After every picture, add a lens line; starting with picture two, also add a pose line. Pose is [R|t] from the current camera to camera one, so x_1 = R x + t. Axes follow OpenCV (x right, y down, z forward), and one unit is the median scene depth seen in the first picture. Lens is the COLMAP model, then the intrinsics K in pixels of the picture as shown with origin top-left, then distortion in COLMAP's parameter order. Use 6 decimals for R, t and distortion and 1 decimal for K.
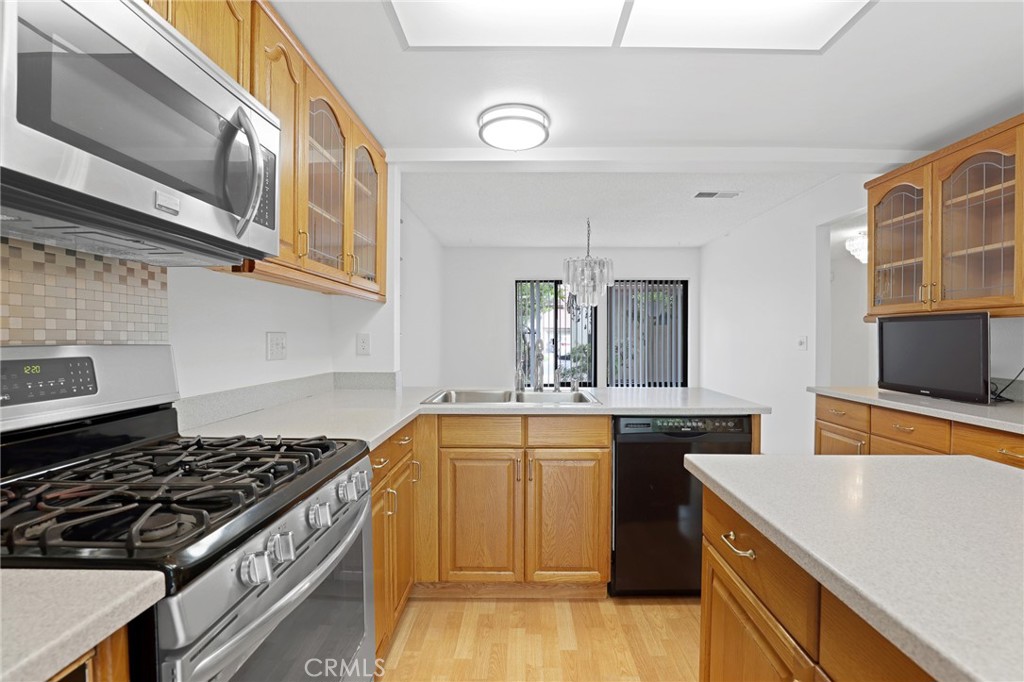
lens RADIAL K [[470.1, 0, 521.1], [0, 470.1, 341.7], [0, 0, 1]] dist [-0.030104, 0.001397]
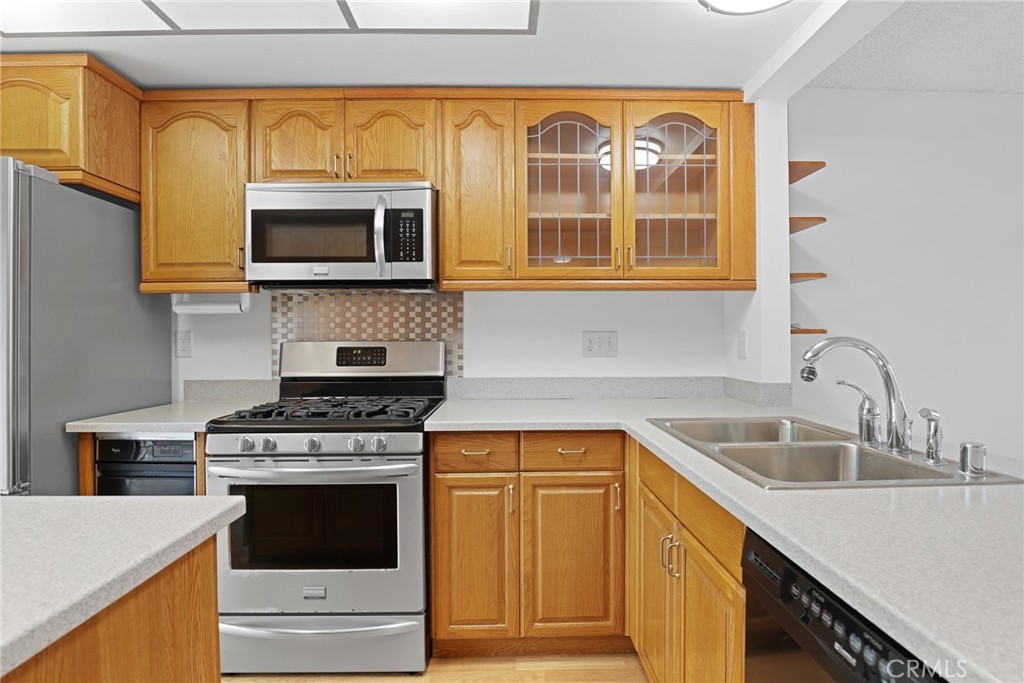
lens RADIAL K [[493.4, 0, 514.9], [0, 493.4, 337.6], [0, 0, 1]] dist [-0.025163, 0.000533]
pose [[0.041426, -0.001022, -0.999141, 0.906919], [-0.004138, 0.999991, -0.001195, -0.005053], [0.999133, 0.004184, 0.041421, 1.114721]]
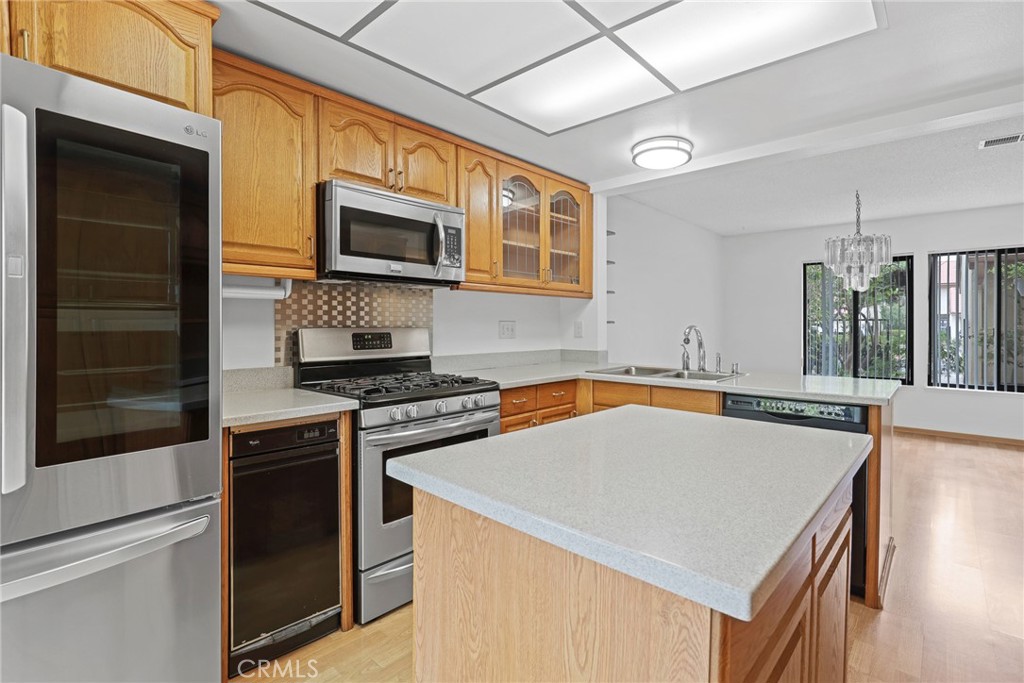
lens RADIAL K [[470.1, 0, 526.1], [0, 470.1, 326.3], [0, 0, 1]] dist [-0.030104, 0.001397]
pose [[0.752762, 0.002513, -0.658288, 0.862334], [-0.006024, 0.999977, -0.003071, 0.003858], [0.658265, 0.006277, 0.752760, -0.252076]]
